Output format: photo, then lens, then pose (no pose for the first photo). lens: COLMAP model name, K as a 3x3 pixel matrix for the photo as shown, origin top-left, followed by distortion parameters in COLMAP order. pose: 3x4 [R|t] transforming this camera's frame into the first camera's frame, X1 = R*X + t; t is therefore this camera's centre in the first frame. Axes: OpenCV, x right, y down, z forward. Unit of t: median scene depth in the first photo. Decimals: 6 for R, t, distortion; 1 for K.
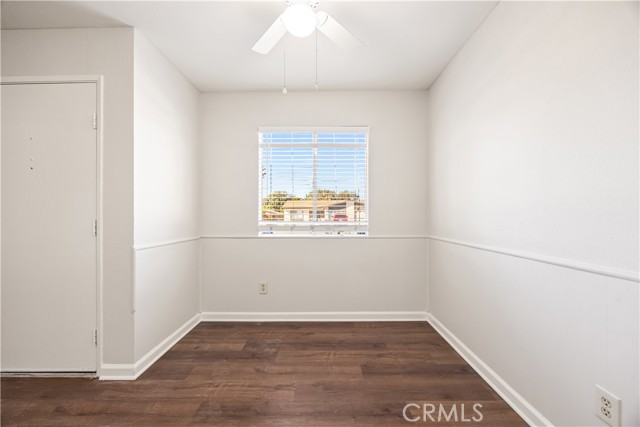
lens RADIAL K [[245.2, 0, 324.4], [0, 245.2, 212.2], [0, 0, 1]] dist [-0.002916, 0.000330]
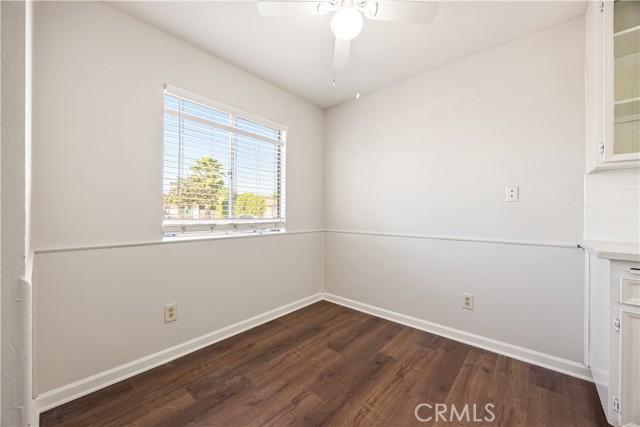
lens RADIAL K [[245.2, 0, 323.0], [0, 245.2, 211.6], [0, 0, 1]] dist [-0.002916, 0.000330]
pose [[0.655911, 0.007086, 0.754805, -0.600157], [-0.014234, 0.999894, 0.002982, 0.006376], [-0.754704, -0.012700, 0.655943, 0.248546]]
